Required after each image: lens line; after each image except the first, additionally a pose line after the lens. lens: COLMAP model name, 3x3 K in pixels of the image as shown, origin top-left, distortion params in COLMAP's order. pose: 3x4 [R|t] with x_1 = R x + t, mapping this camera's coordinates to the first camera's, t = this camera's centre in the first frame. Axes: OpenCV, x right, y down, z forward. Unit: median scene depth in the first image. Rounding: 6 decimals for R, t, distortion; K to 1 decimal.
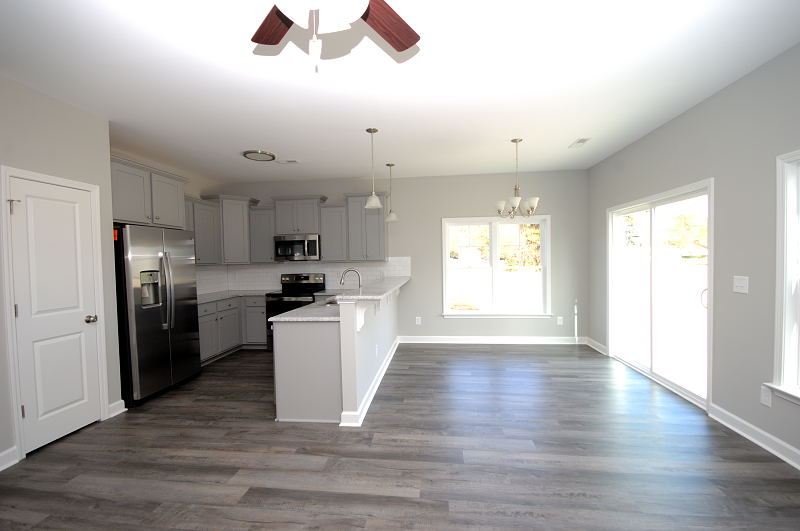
lens RADIAL K [[350.2, 0, 397.7], [0, 350.2, 270.2], [0, 0, 1]] dist [0.009155, -0.010908]
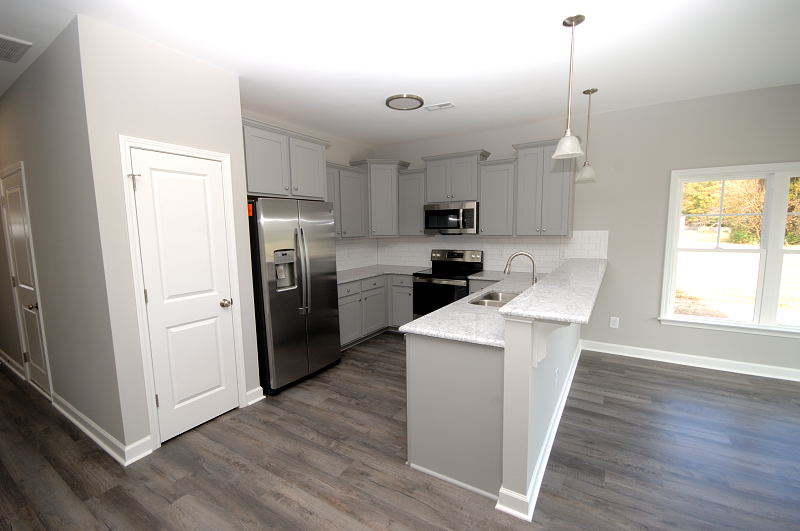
lens RADIAL K [[350.2, 0, 397.7], [0, 350.2, 270.2], [0, 0, 1]] dist [0.009155, -0.010908]
pose [[0.902523, 0.057531, -0.426781, -0.064350], [-0.015473, 0.994728, 0.101370, -0.039958], [0.430363, -0.084885, 0.898656, 0.314475]]
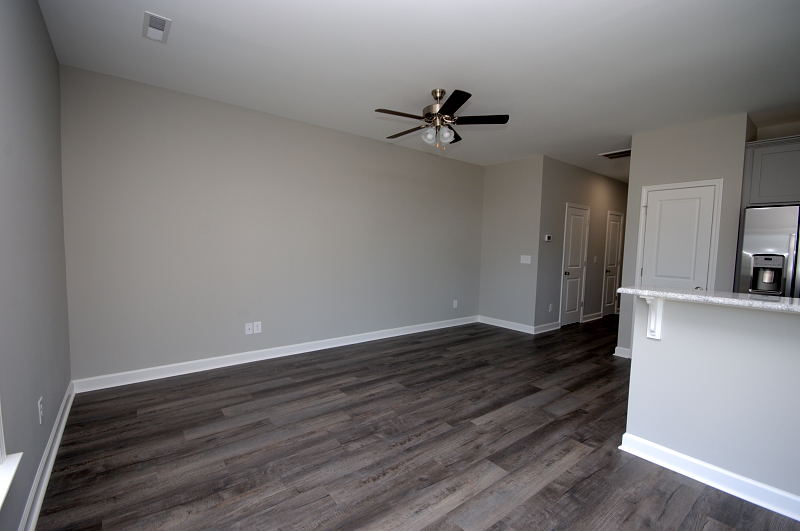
lens RADIAL K [[350.2, 0, 397.7], [0, 350.2, 270.2], [0, 0, 1]] dist [0.009155, -0.010908]
pose [[-0.713898, 0.048542, -0.698565, 0.643650], [-0.033650, 0.994064, 0.103464, -0.019840], [0.699441, 0.097370, -0.708027, 0.951591]]
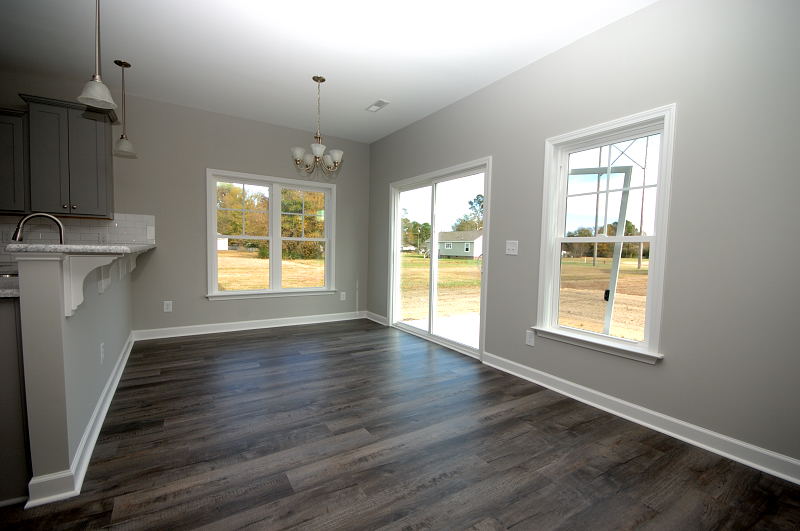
lens RADIAL K [[350.2, 0, 397.7], [0, 350.2, 270.2], [0, 0, 1]] dist [0.009155, -0.010908]
pose [[0.772911, -0.002180, 0.634511, -0.053990], [-0.017060, 0.999561, 0.024215, 0.071578], [-0.634285, -0.029541, 0.772535, 0.245304]]
